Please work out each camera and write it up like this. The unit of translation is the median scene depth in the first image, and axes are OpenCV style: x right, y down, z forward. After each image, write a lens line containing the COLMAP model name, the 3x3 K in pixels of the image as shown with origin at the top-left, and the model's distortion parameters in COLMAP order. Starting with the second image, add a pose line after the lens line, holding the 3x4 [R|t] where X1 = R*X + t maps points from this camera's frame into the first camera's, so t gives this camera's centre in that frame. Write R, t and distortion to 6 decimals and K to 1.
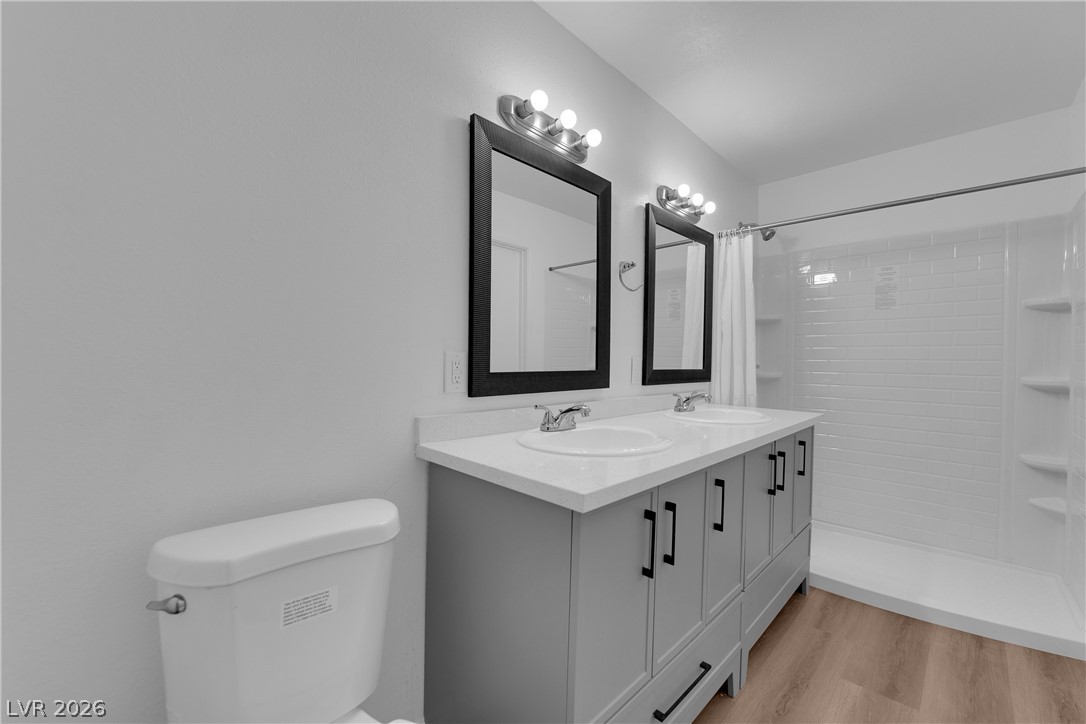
lens RADIAL K [[459.2, 0, 535.9], [0, 459.2, 367.0], [0, 0, 1]] dist [-0.012251, -0.000181]
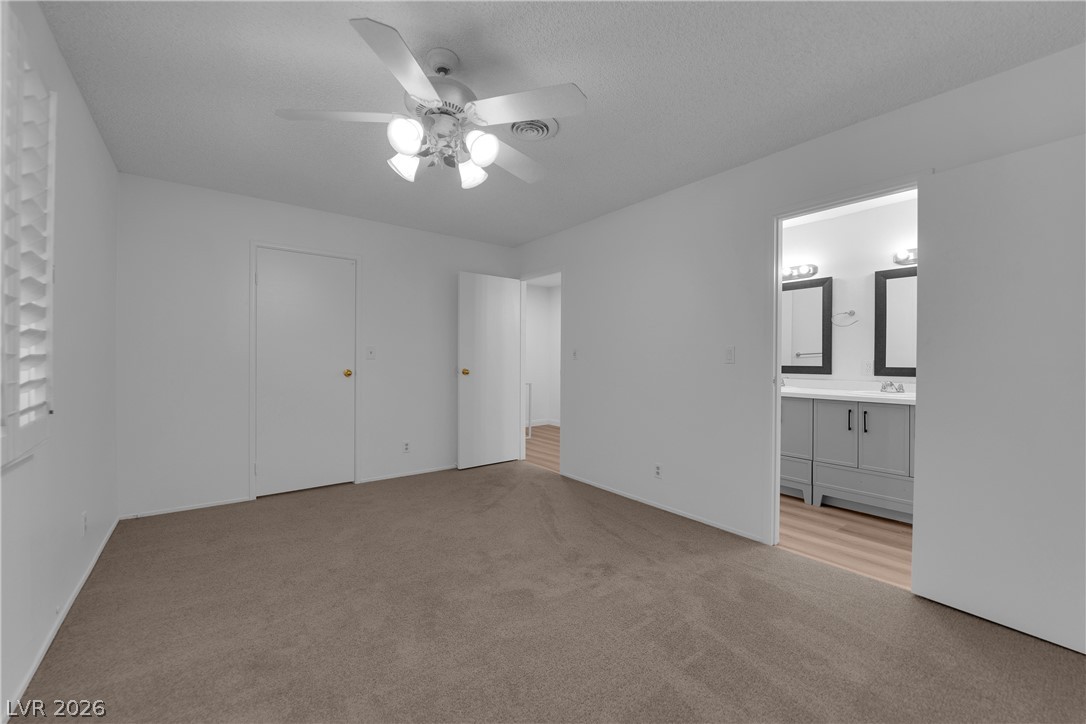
lens RADIAL K [[459.2, 0, 535.9], [0, 459.2, 367.0], [0, 0, 1]] dist [-0.012251, -0.000181]
pose [[-0.118774, 0.005989, -0.992903, 2.375562], [-0.023834, 0.999676, 0.008881, 0.023932], [0.992635, 0.024719, -0.118593, -0.086787]]
